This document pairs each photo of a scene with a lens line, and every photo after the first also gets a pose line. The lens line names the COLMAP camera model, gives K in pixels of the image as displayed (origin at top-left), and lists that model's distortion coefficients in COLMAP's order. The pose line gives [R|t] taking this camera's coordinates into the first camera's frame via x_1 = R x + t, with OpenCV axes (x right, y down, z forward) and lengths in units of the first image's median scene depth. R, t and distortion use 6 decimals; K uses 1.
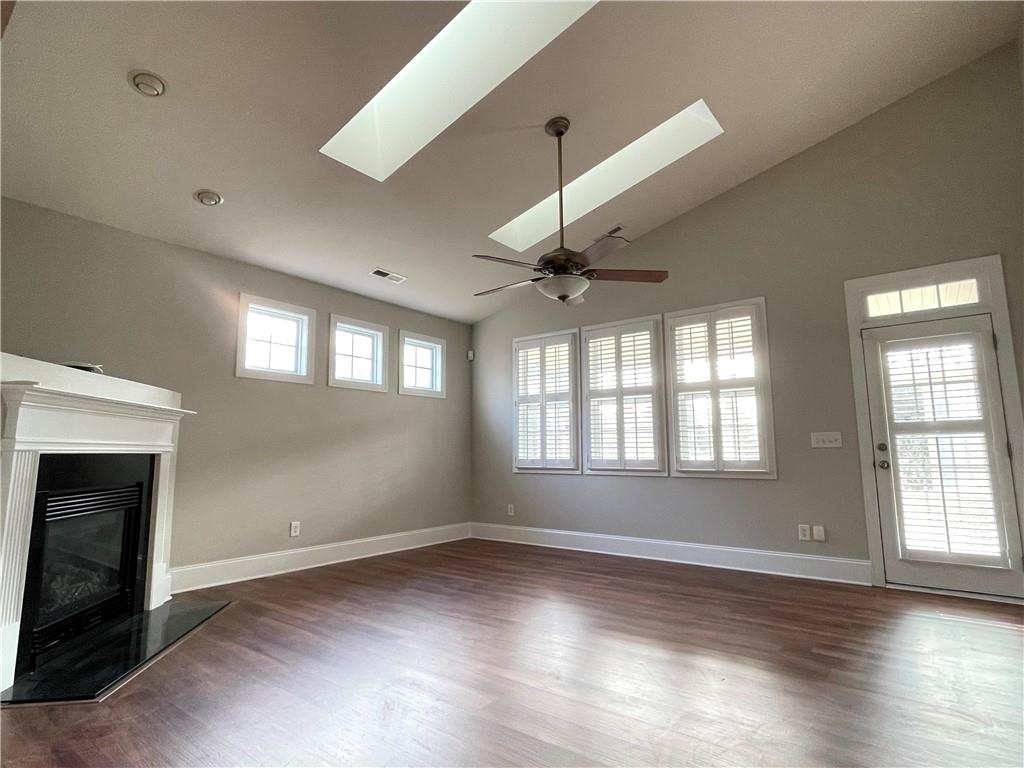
lens RADIAL K [[531.0, 0, 512.0], [0, 531.0, 384.0], [0, 0, 1]] dist [-0.001549, -0.000848]
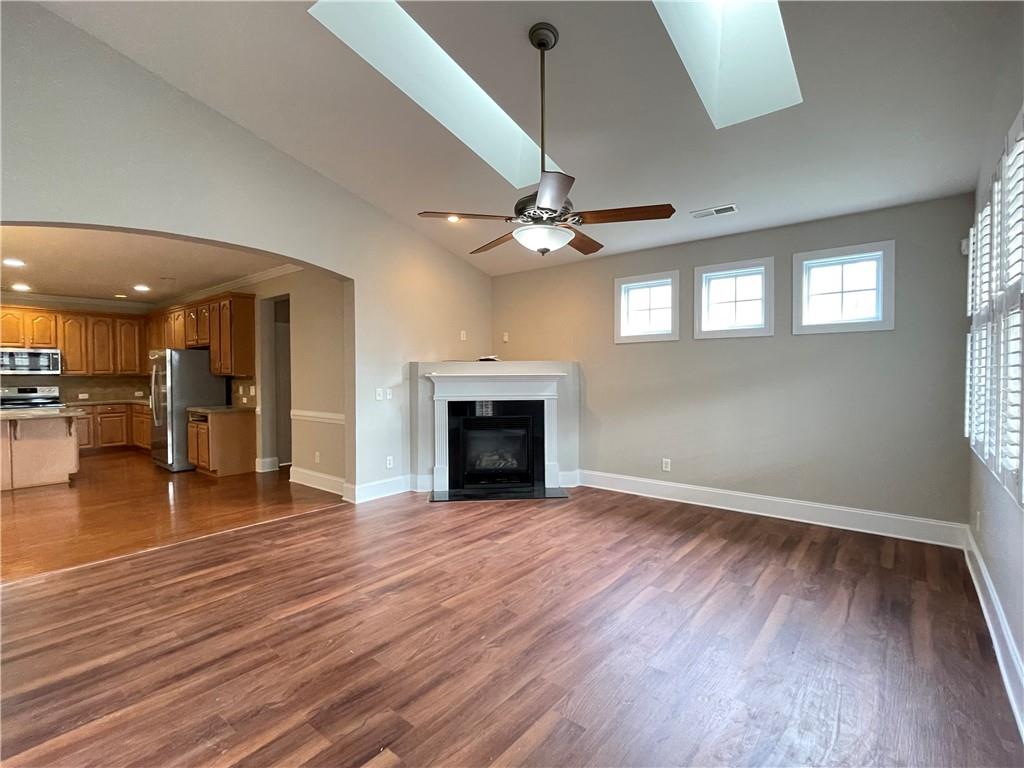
lens RADIAL K [[484.1, 0, 512.0], [0, 484.1, 384.0], [0, 0, 1]] dist [0.001134, 0.000528]
pose [[-0.013514, 0.032841, -0.999369, 0.614812], [0.137581, 0.990015, 0.030673, 0.013054], [0.990398, -0.137079, -0.017898, 0.640871]]
